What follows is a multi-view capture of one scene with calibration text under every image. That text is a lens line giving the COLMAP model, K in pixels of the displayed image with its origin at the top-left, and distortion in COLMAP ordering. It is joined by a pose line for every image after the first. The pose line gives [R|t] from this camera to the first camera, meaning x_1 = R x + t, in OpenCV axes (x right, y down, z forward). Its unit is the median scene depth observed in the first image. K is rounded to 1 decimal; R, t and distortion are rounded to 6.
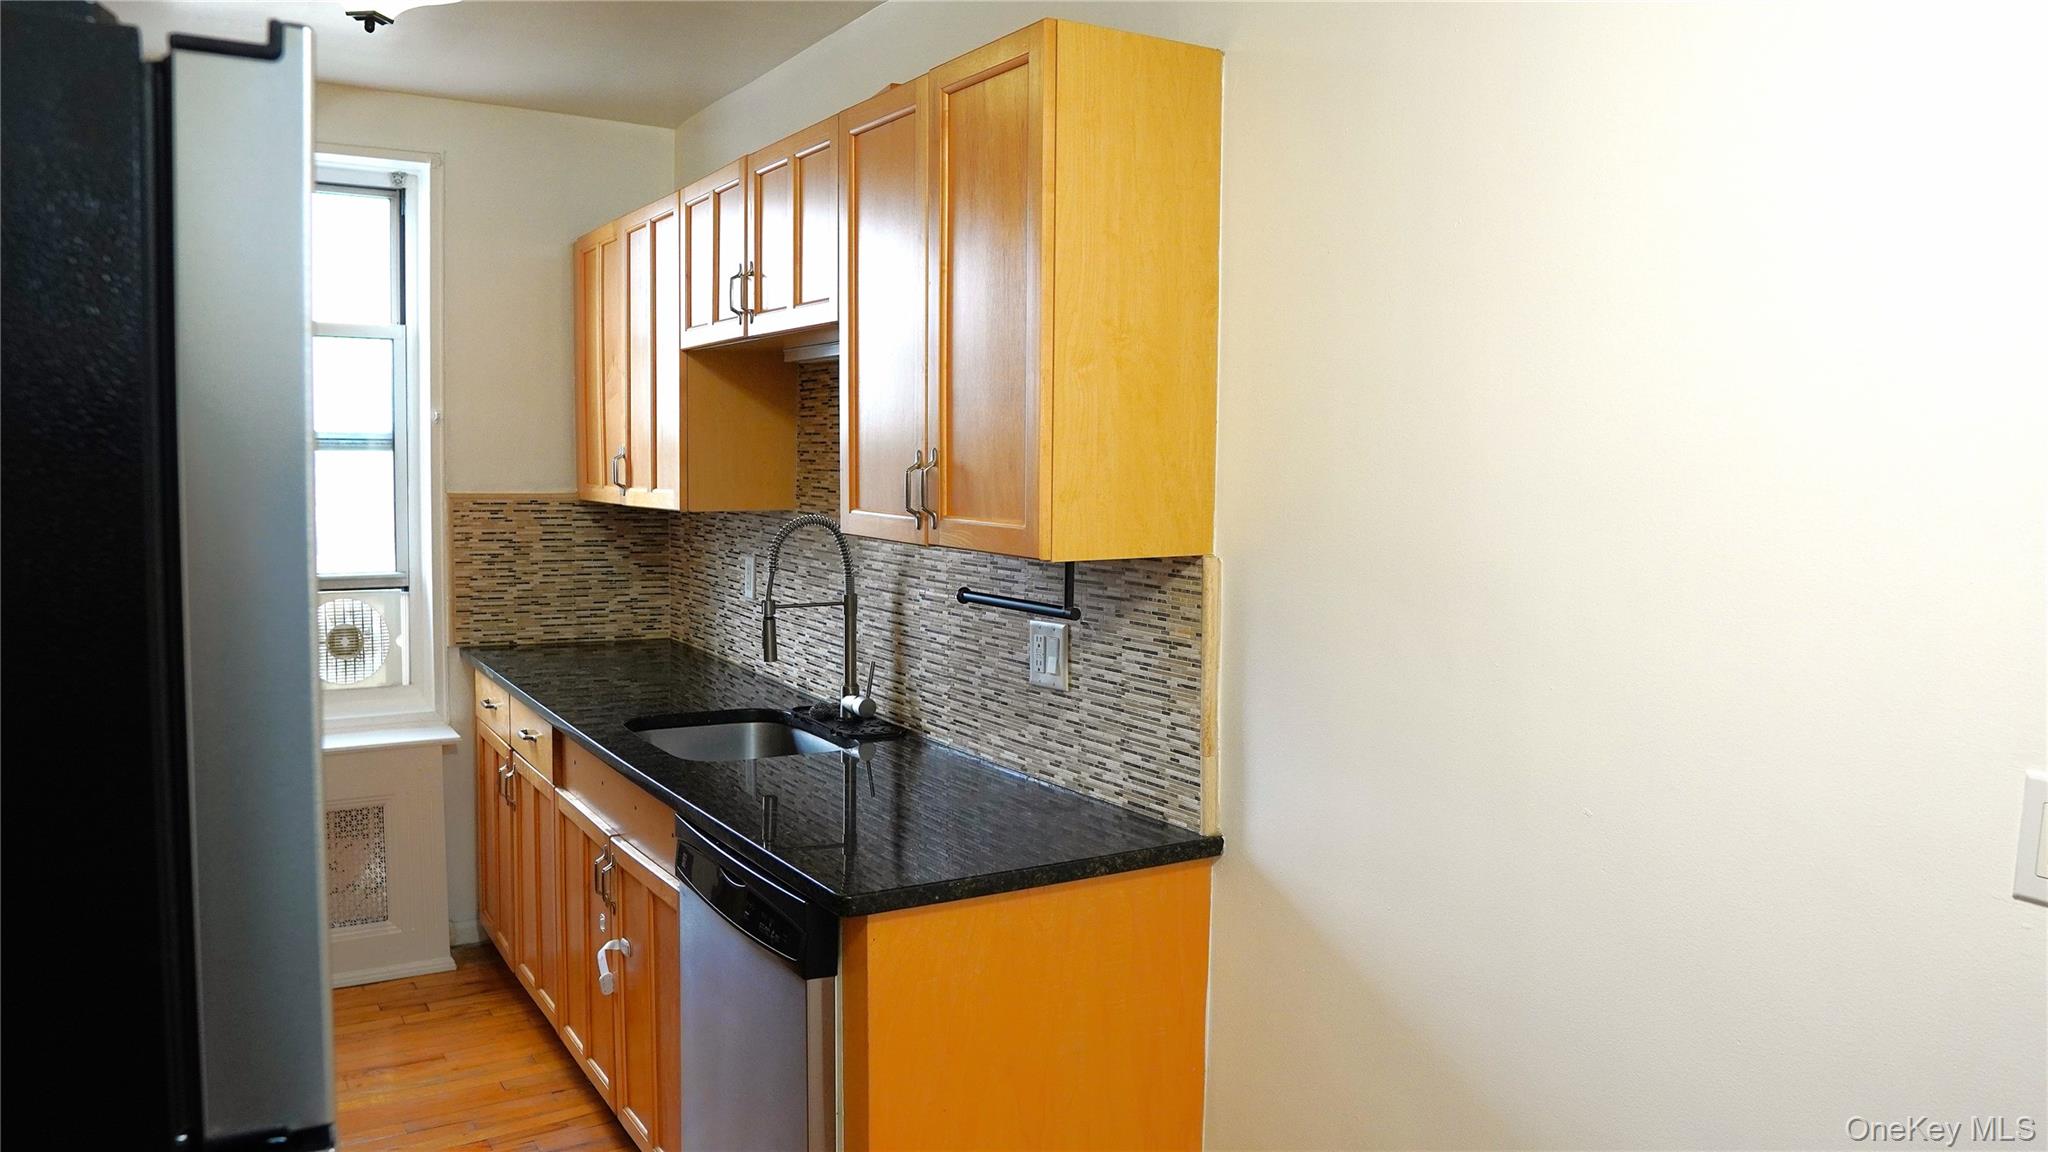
lens RADIAL K [[1452.5, 0, 1021.3], [0, 1452.5, 575.9], [0, 0, 1]] dist [-0.063412, 0.001448]
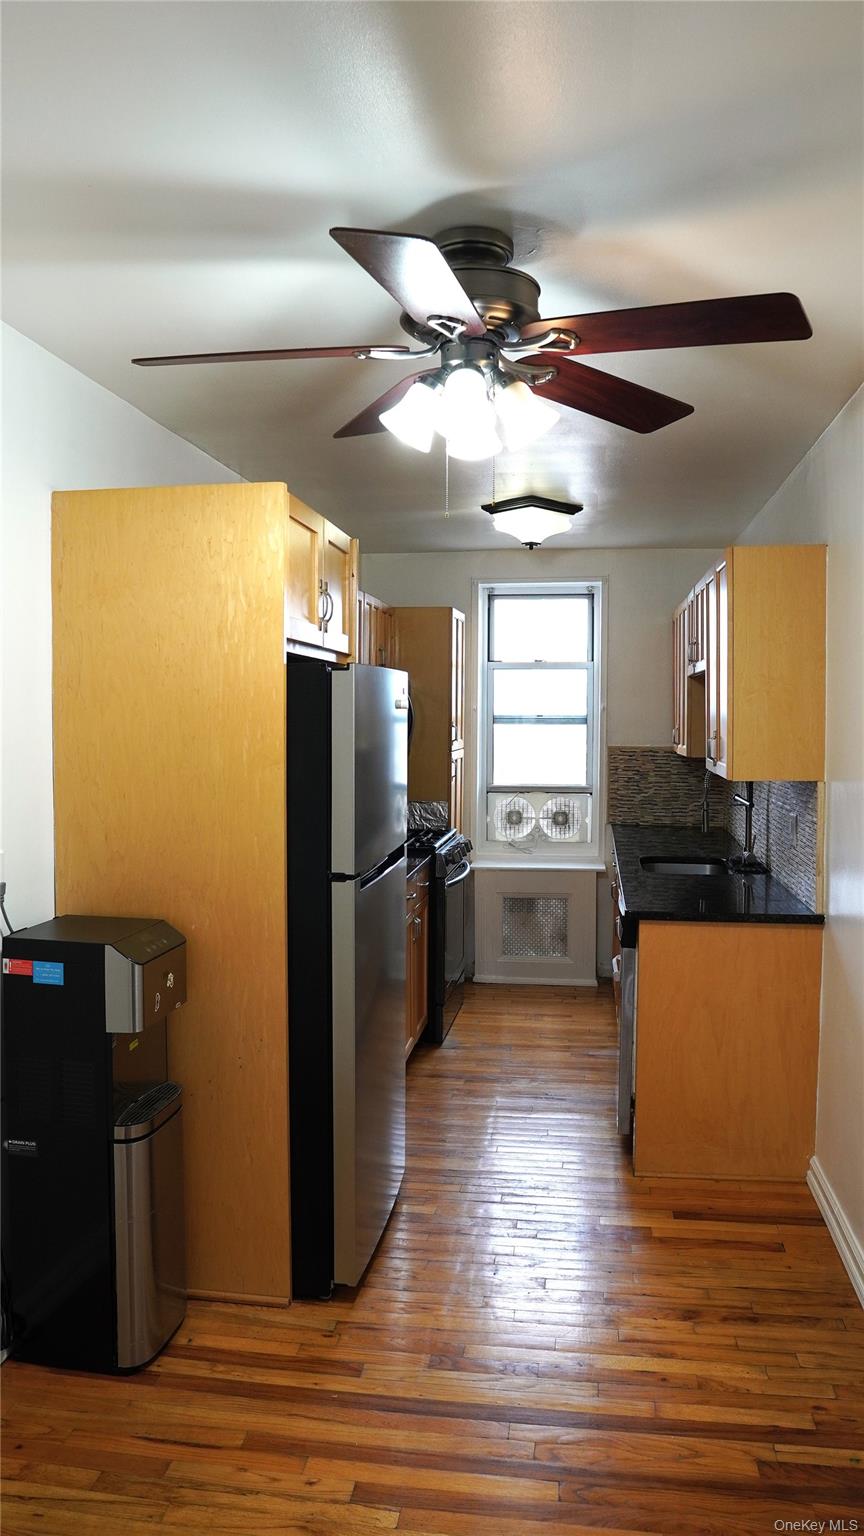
lens RADIAL K [[1089.4, 0, 431.6], [0, 1089.4, 767.1], [0, 0, 1]] dist [-0.063412, 0.001448]
pose [[0.771092, 0.020929, -0.636379, 0.365462], [-0.042956, 0.998892, -0.019199, 0.010646], [0.635273, 0.042141, 0.771137, -0.306144]]
